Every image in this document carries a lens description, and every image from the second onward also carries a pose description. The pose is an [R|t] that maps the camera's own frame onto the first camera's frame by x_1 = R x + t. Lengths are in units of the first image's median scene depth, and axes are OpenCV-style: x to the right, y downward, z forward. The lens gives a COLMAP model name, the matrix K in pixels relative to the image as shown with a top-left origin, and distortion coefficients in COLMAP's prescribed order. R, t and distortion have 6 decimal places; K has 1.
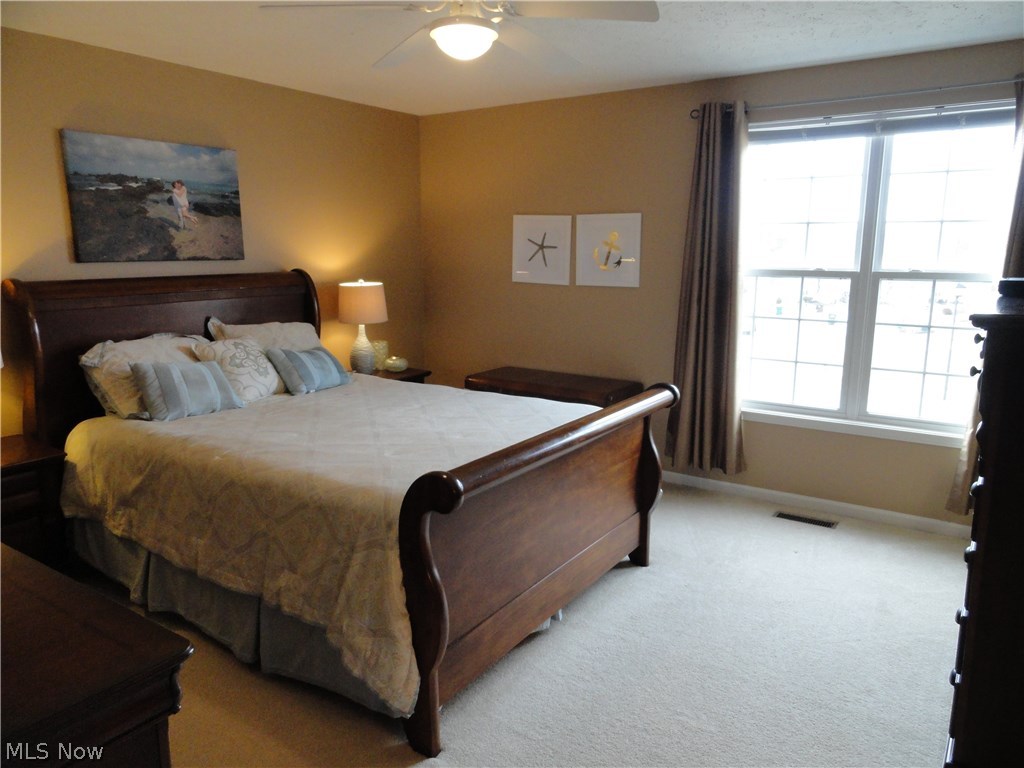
lens RADIAL K [[718.5, 0, 512.0], [0, 718.5, 384.0], [0, 0, 1]] dist [-0.004998, 0.003892]
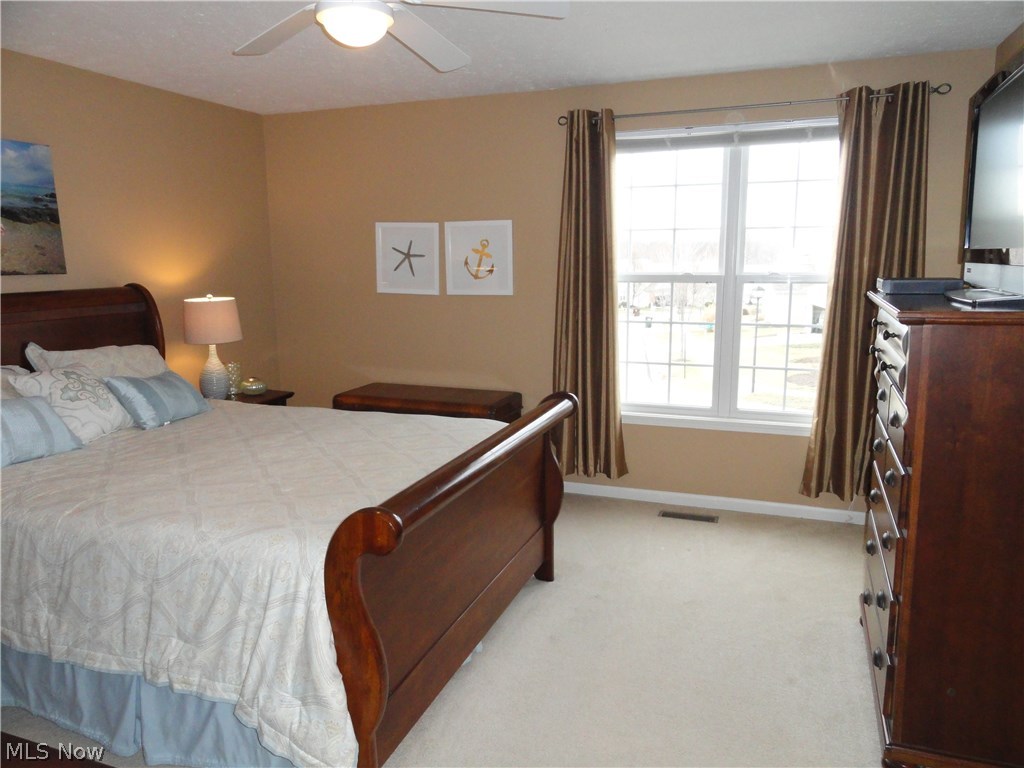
lens RADIAL K [[718.5, 0, 512.0], [0, 718.5, 384.0], [0, 0, 1]] dist [-0.004998, 0.003892]
pose [[0.970524, -0.052432, 0.235233, -0.071828], [0.055868, 0.998406, -0.007960, -0.006801], [-0.234441, 0.020867, 0.971906, 0.054200]]
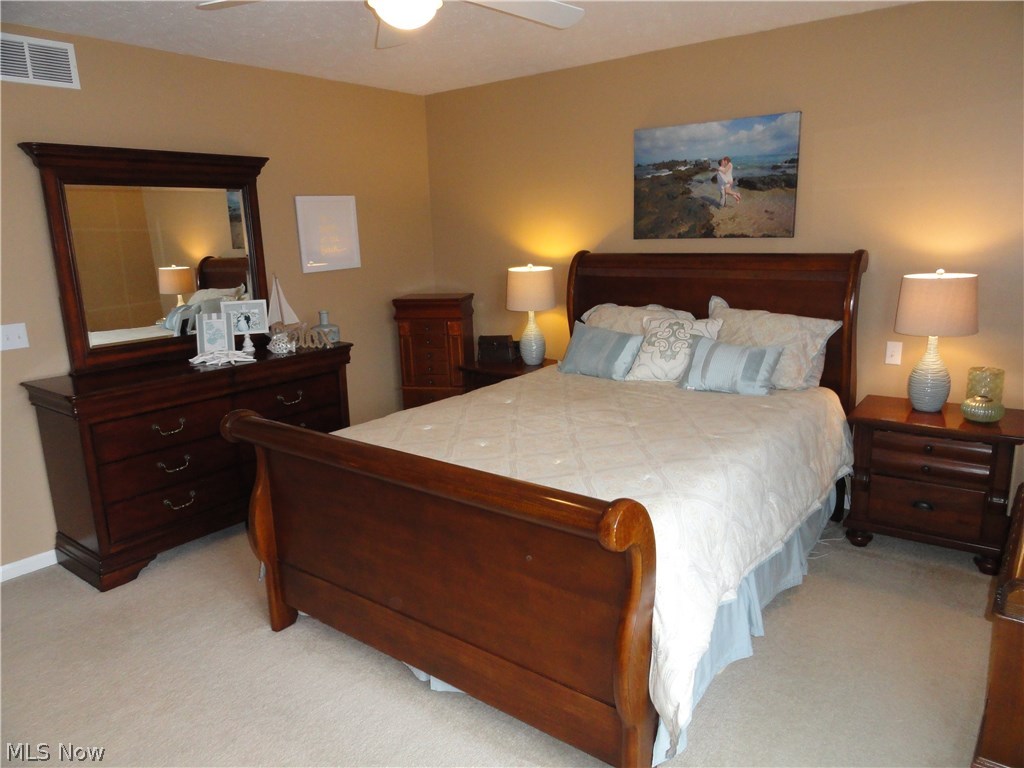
lens RADIAL K [[718.5, 0, 512.0], [0, 718.5, 384.0], [0, 0, 1]] dist [-0.004998, 0.003892]
pose [[-0.058745, 0.219059, -0.973942, 0.594184], [-0.159865, 0.960971, 0.225784, -0.157788], [0.985389, 0.168963, -0.021432, 0.777496]]
